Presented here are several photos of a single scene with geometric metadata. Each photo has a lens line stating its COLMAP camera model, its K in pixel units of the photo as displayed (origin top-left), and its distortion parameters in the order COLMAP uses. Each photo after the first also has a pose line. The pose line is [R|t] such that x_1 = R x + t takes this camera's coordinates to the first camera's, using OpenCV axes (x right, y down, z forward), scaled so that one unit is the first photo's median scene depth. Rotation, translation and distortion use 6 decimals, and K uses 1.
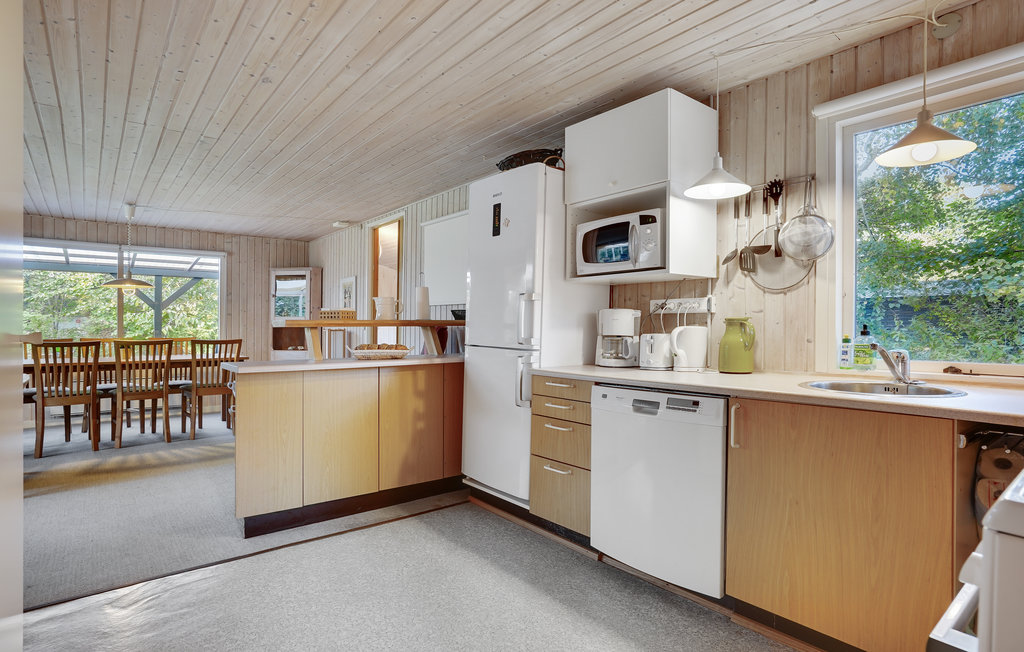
lens RADIAL K [[542.3, 0, 512.0], [0, 542.3, 326.0], [0, 0, 1]] dist [-0.002833, -0.000348]
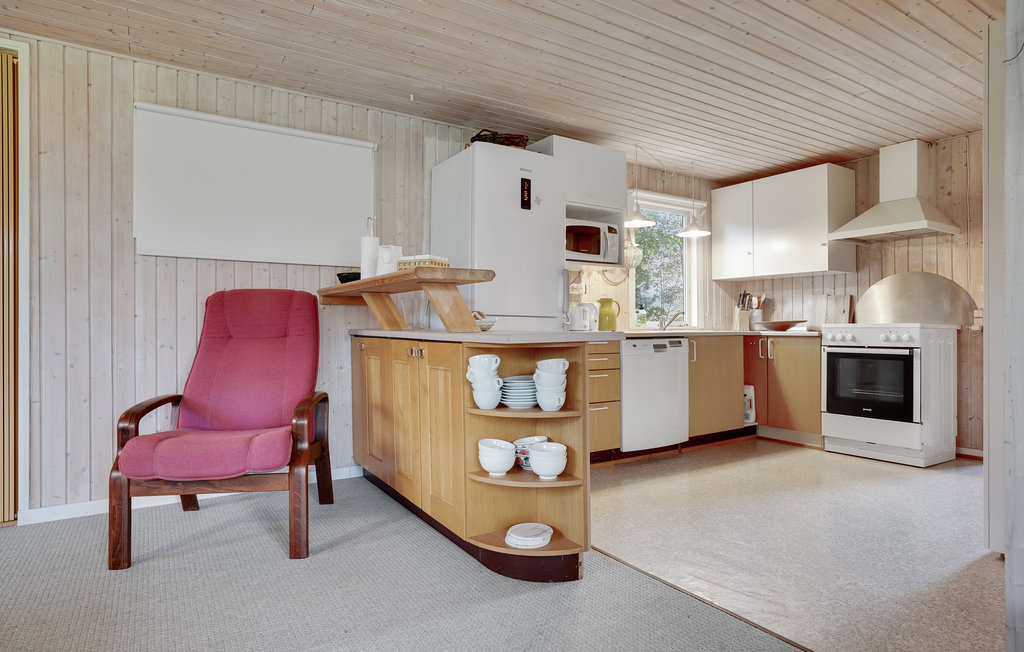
lens RADIAL K [[594.0, 0, 512.0], [0, 594.0, 326.0], [0, 0, 1]] dist [-0.007021, -0.000822]
pose [[0.084853, 0.001857, 0.996392, -1.464375], [0.003402, 0.999992, -0.002154, 0.074860], [-0.996388, 0.003573, 0.084846, 1.172953]]
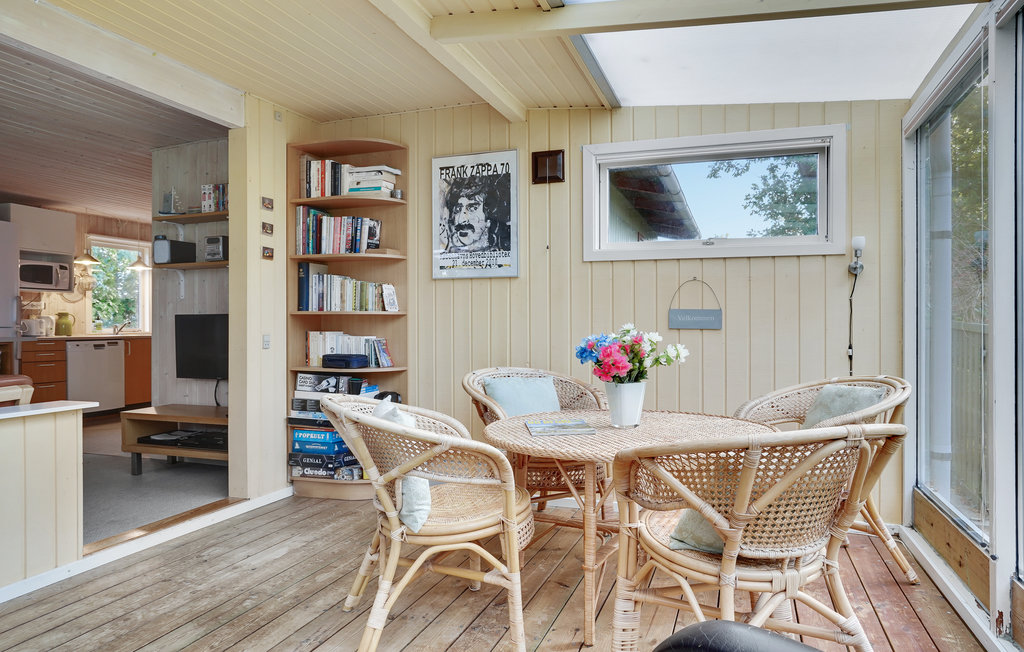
lens RADIAL K [[662.8, 0, 512.0], [0, 662.8, 326.0], [0, 0, 1]] dist [0.002903, 0.001301]
pose [[-0.534527, 0.002024, 0.845149, -3.141372], [0.004273, 0.999991, 0.000307, 0.052419], [-0.845141, 0.003776, -0.534531, 0.928035]]
